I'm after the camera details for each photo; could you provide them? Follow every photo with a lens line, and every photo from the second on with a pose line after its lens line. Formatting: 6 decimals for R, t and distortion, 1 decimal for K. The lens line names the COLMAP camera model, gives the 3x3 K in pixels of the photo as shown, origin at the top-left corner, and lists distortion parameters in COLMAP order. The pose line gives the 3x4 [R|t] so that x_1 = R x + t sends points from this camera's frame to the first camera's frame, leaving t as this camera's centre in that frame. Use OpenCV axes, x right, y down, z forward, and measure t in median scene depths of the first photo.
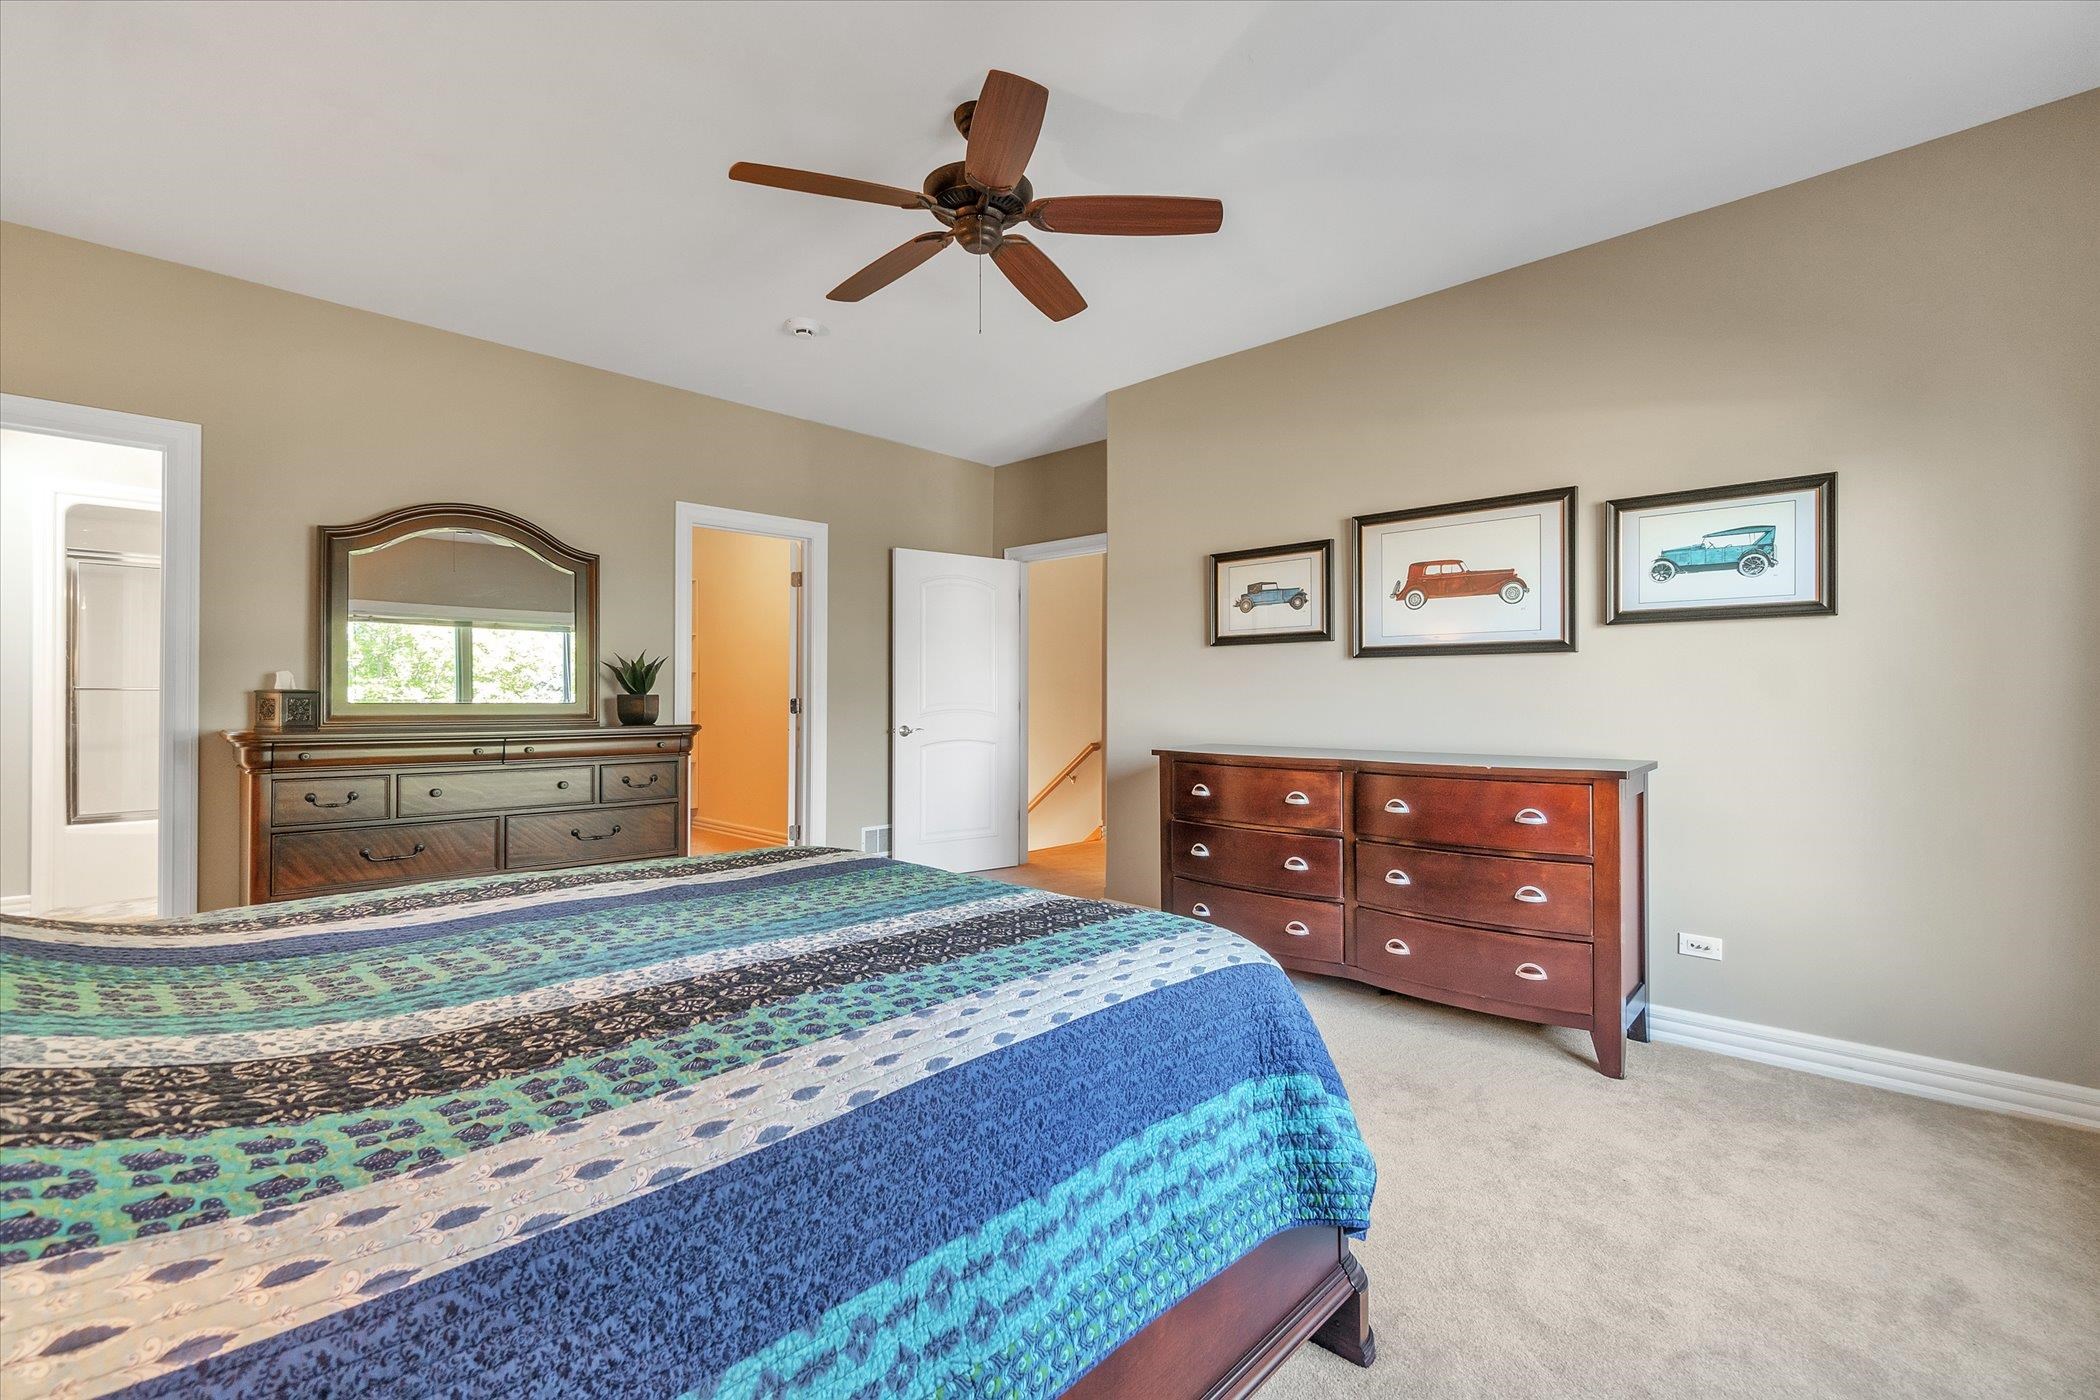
lens RADIAL K [[919.1, 0, 1046.4], [0, 919.1, 693.3], [0, 0, 1]] dist [0.001385, 0.001799]
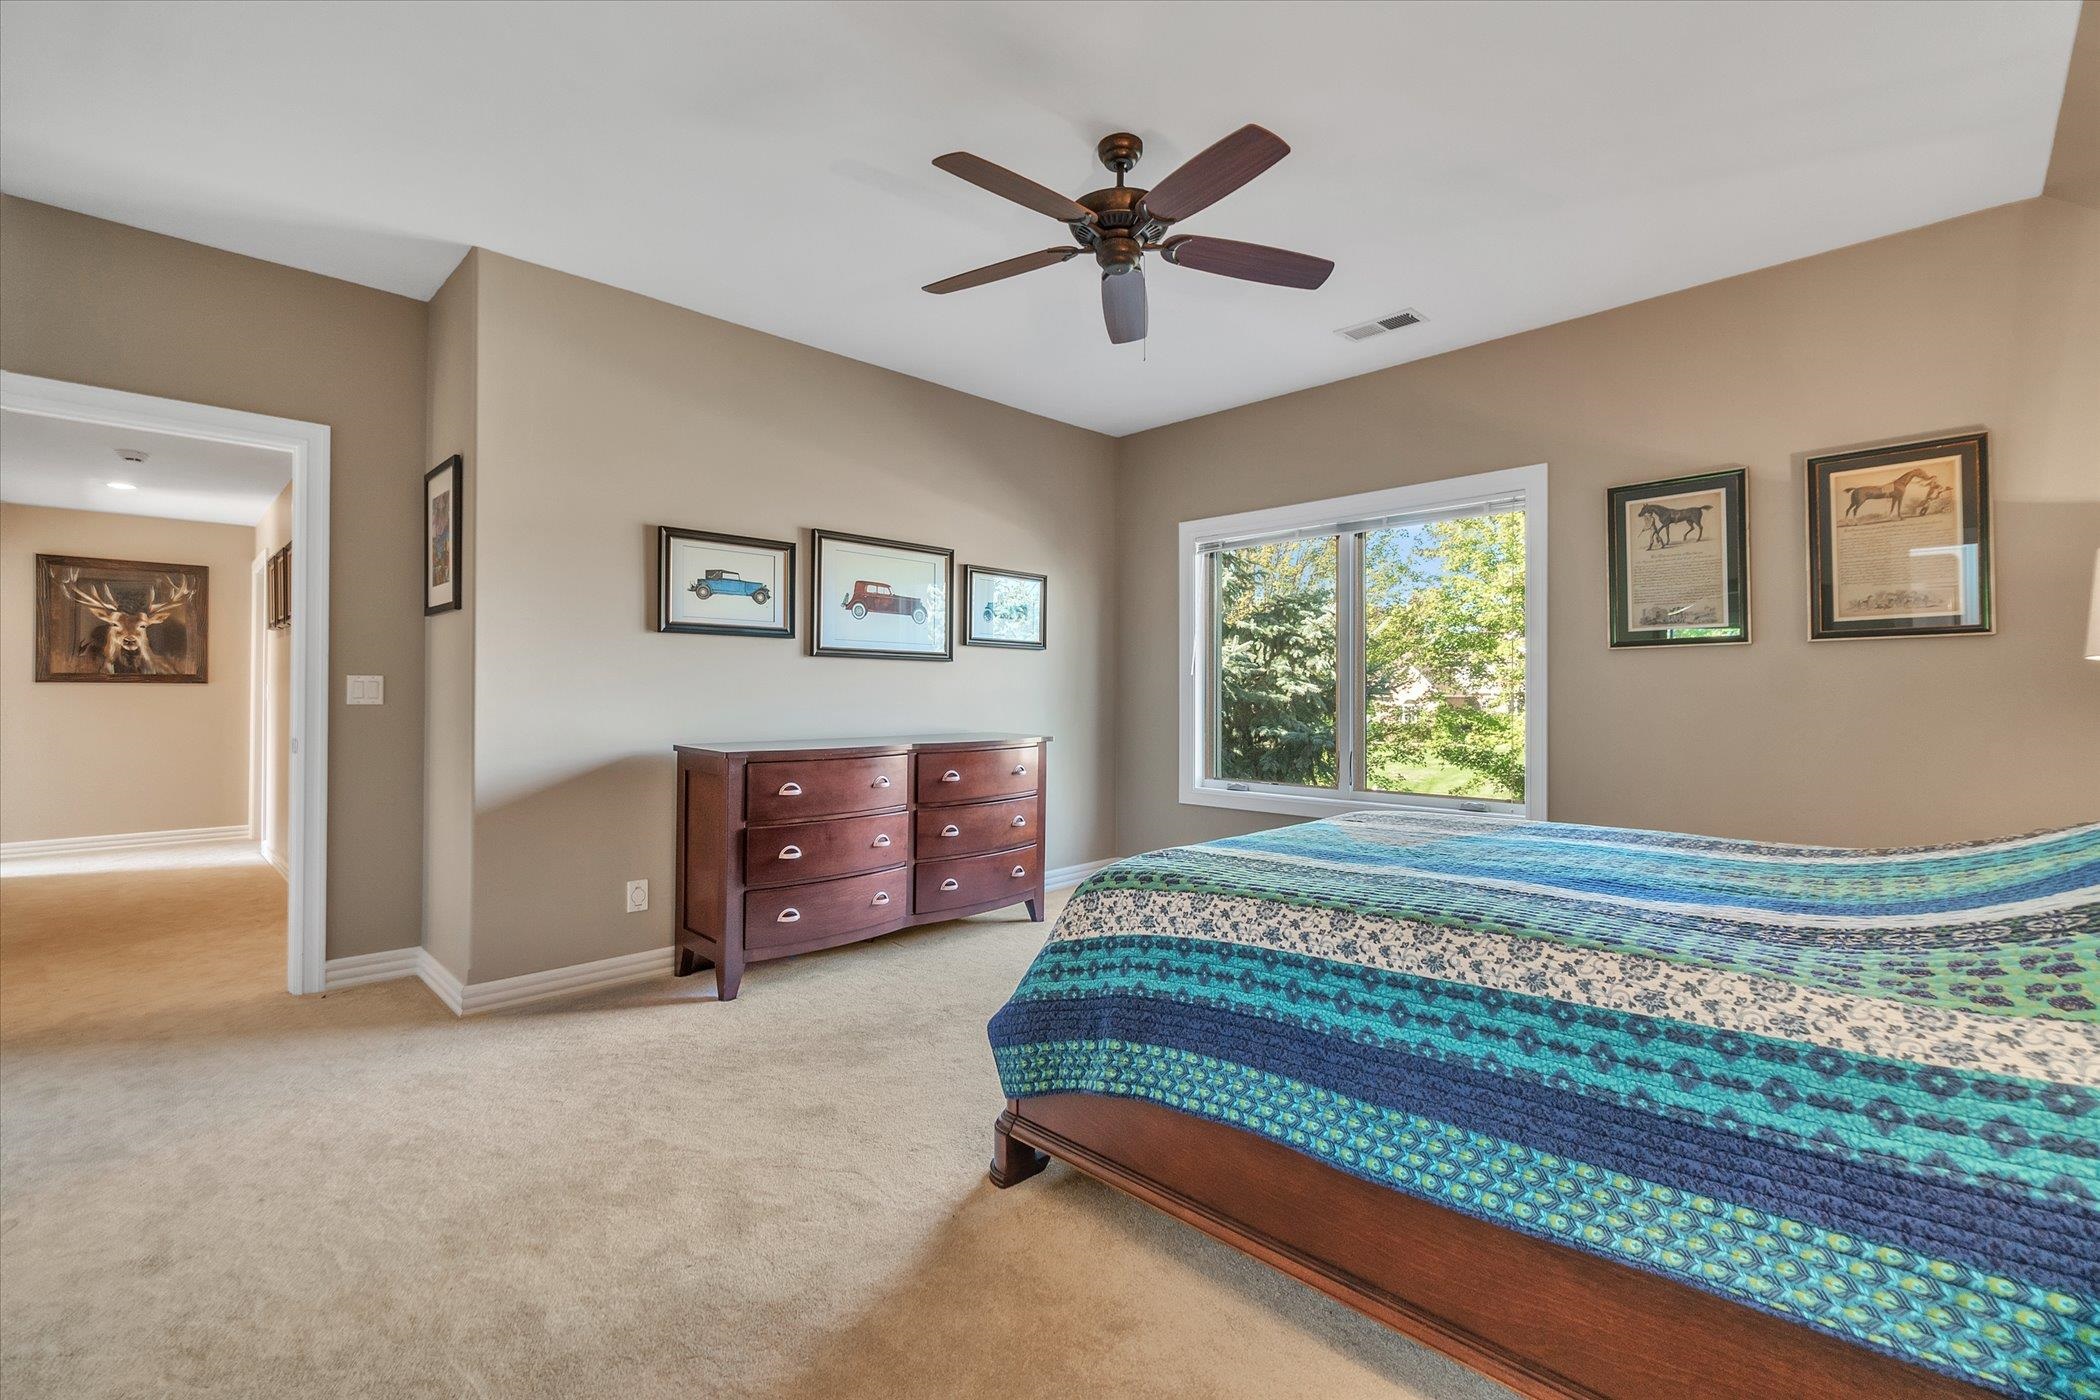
lens RADIAL K [[919.1, 0, 1039.3], [0, 919.1, 702.0], [0, 0, 1]] dist [0.001385, 0.001799]
pose [[0.035240, -0.006645, 0.999357, -0.764725], [-0.007302, 0.999949, 0.006907, 0.006451], [-0.999352, -0.007540, 0.035189, 0.701575]]
